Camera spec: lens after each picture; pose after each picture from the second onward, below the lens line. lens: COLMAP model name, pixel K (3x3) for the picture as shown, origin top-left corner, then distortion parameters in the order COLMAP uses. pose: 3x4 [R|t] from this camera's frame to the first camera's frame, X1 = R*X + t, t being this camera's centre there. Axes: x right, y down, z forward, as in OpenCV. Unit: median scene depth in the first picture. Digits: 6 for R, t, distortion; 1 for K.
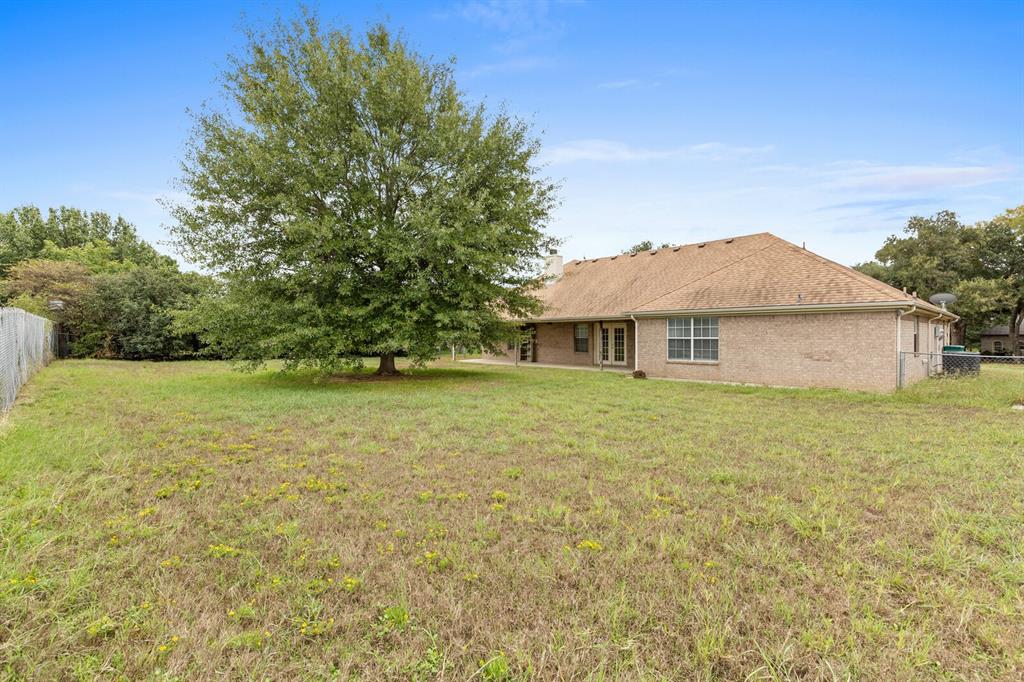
lens RADIAL K [[458.0, 0, 512.0], [0, 458.0, 341.0], [0, 0, 1]] dist [0.000558, -0.000355]
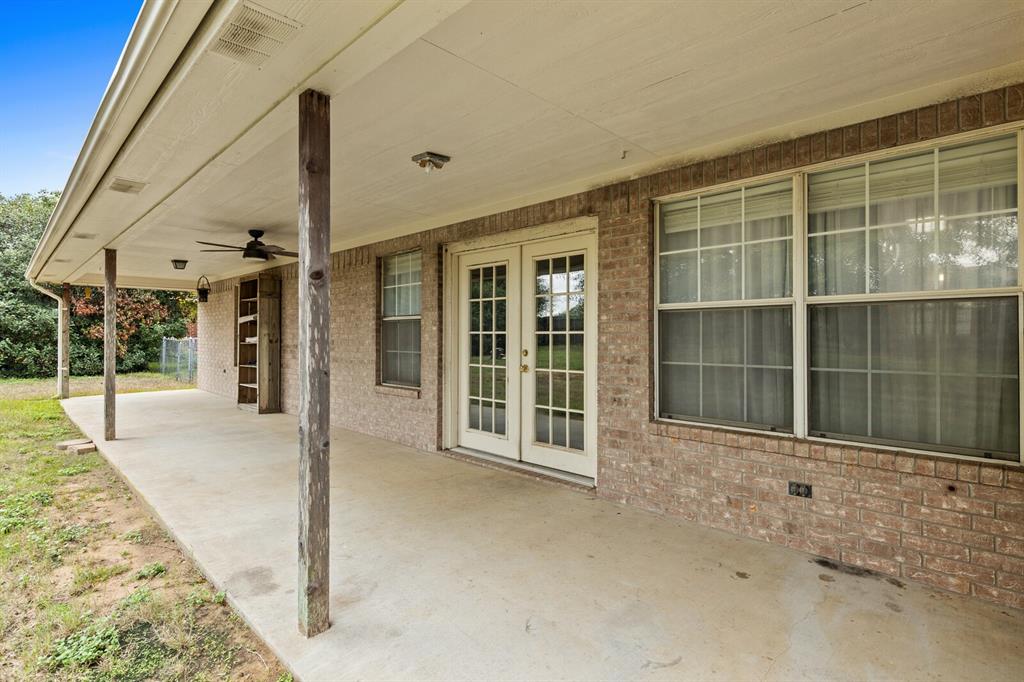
lens RADIAL K [[528.3, 0, 512.0], [0, 528.3, 341.0], [0, 0, 1]] dist [0.000151, 0.000005]
pose [[0.999008, 0.009135, 0.043574, 0.210172], [-0.008871, 0.999941, -0.006241, 0.005111], [-0.043629, 0.005848, 0.999031, 0.809793]]
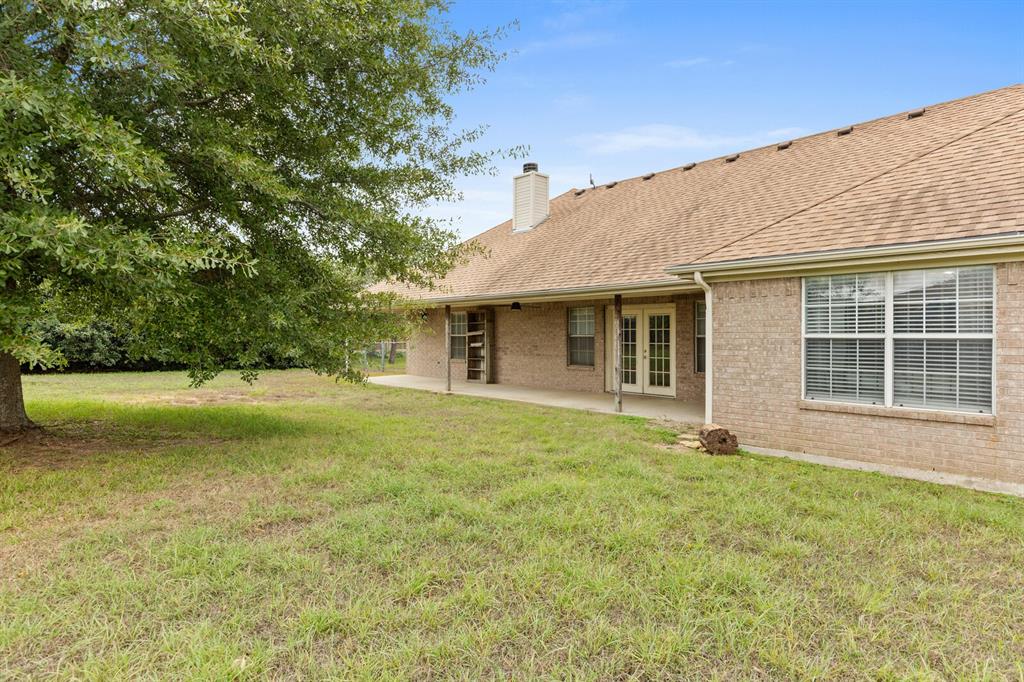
lens RADIAL K [[585.6, 0, 512.0], [0, 585.6, 341.0], [0, 0, 1]] dist [0.002283, 0.000491]
pose [[0.999936, 0.002669, -0.010974, 0.092264], [-0.002674, 0.999996, -0.000414, -0.001392], [0.010973, 0.000443, 0.999940, 0.409844]]
